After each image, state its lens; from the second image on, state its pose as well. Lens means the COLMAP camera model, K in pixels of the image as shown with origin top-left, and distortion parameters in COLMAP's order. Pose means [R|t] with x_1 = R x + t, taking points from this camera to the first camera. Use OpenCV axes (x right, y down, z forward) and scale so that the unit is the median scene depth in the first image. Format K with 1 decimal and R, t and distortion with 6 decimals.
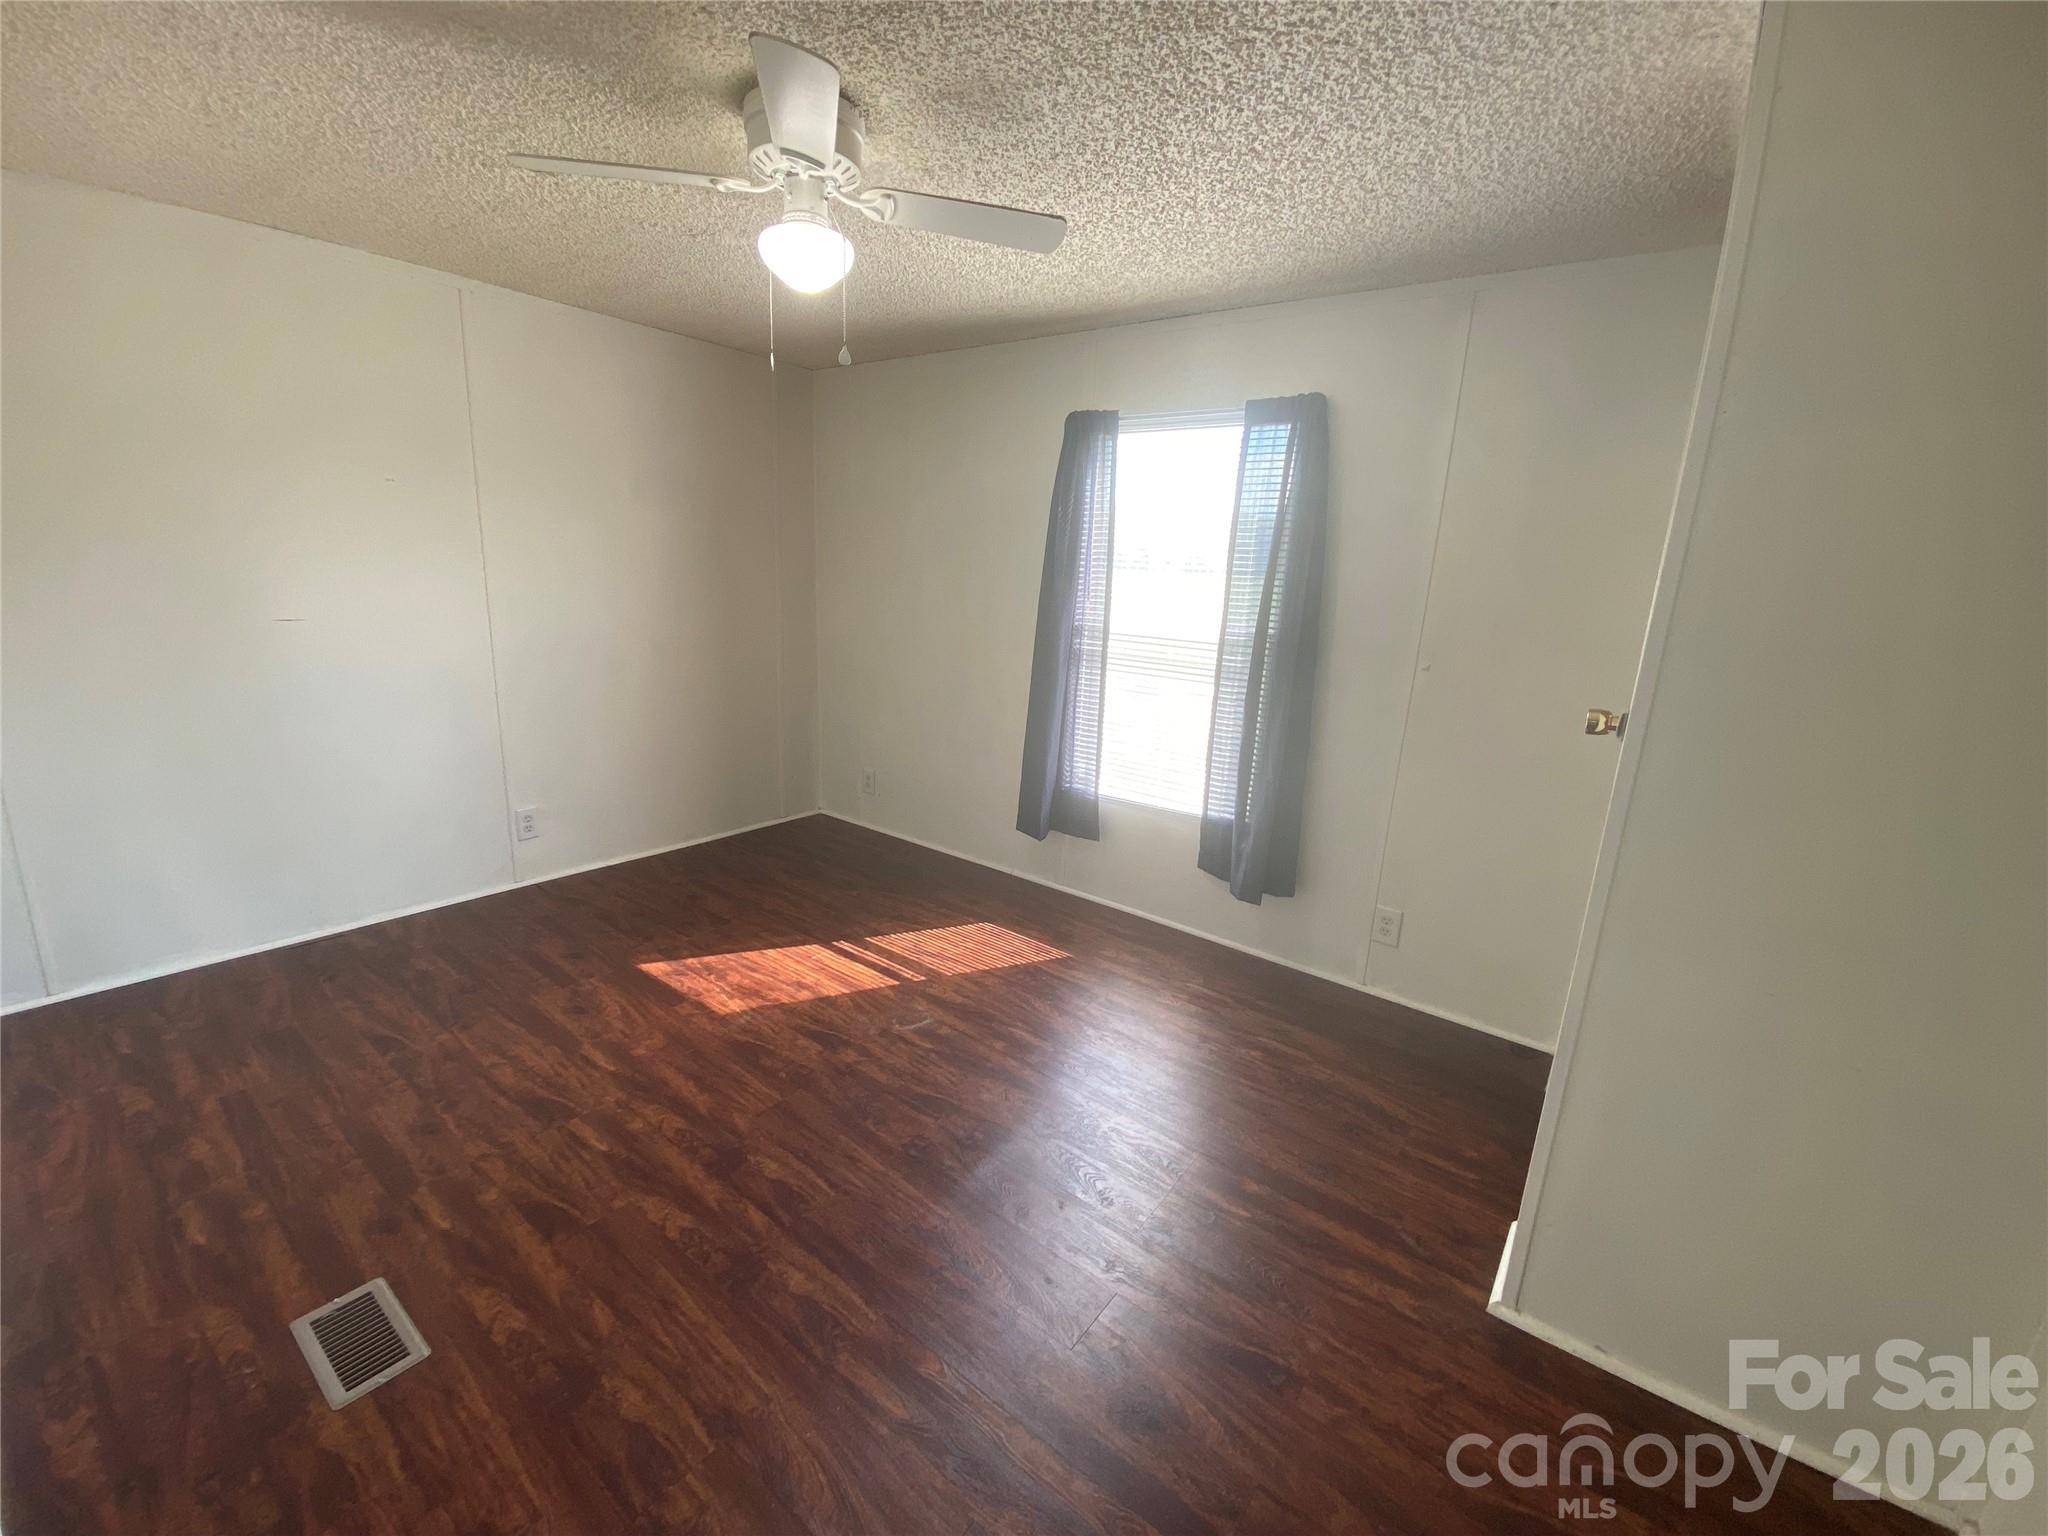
lens RADIAL K [[837.9, 0, 1020.6], [0, 837.9, 756.7], [0, 0, 1]] dist [0.000398, -0.000787]
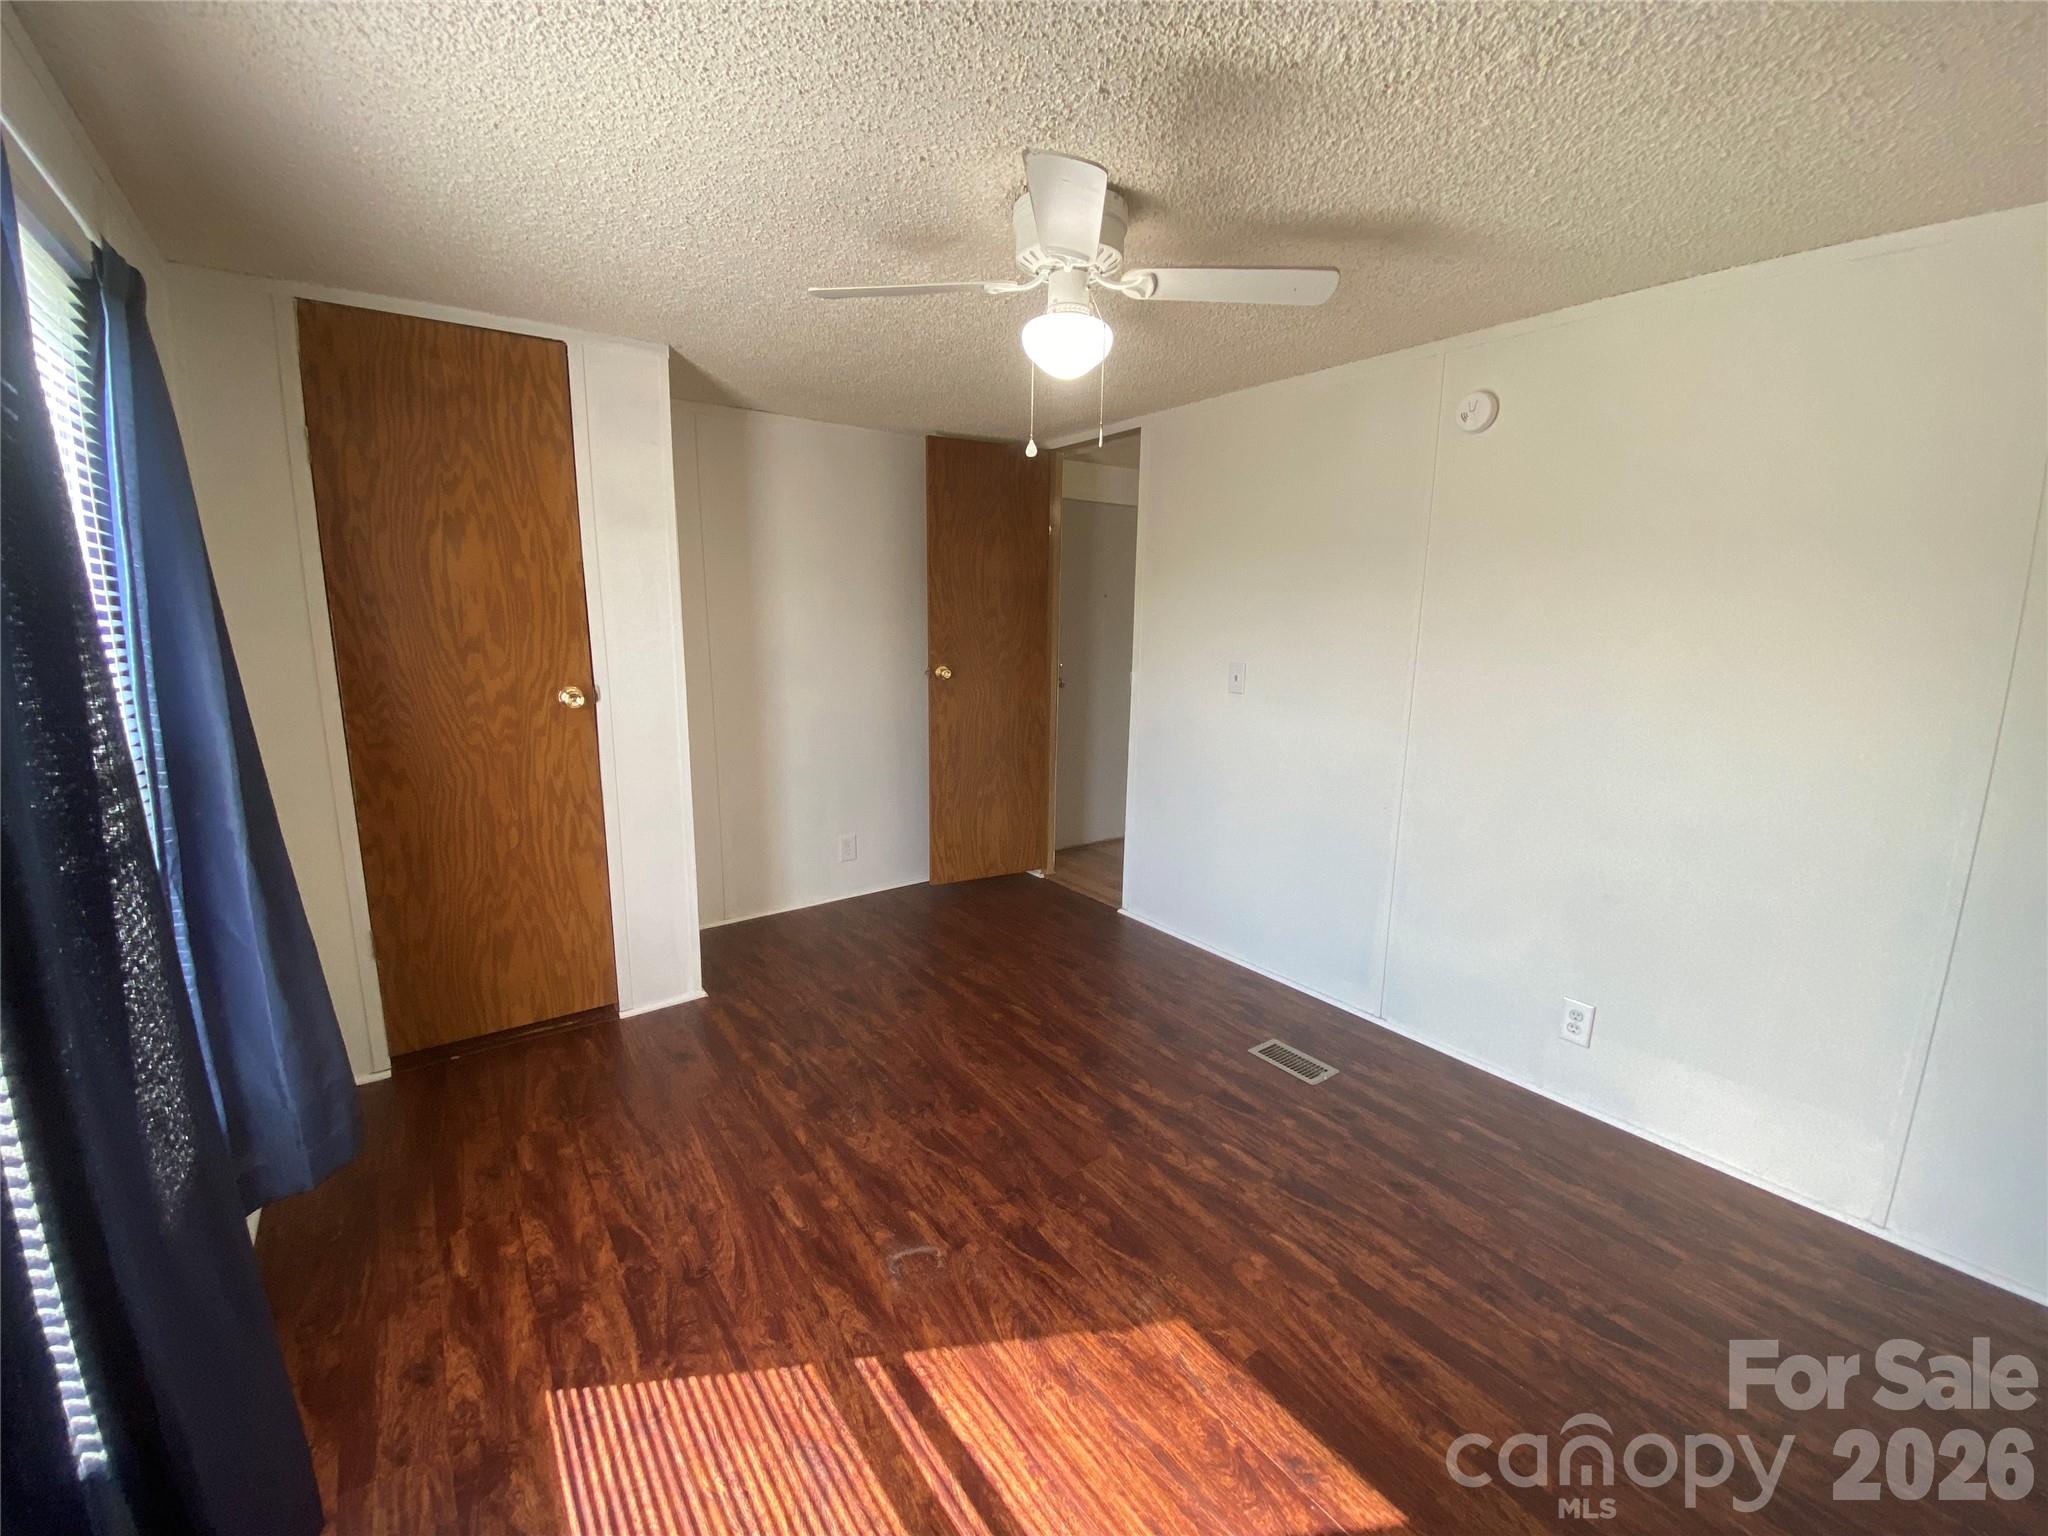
lens RADIAL K [[837.9, 0, 1024.1], [0, 837.9, 764.8], [0, 0, 1]] dist [0.000398, -0.000787]
pose [[-0.959731, -0.111002, 0.258060, -0.373424], [0.001744, 0.916250, 0.400604, -0.383389], [-0.280915, 0.384922, -0.879160, 1.505828]]
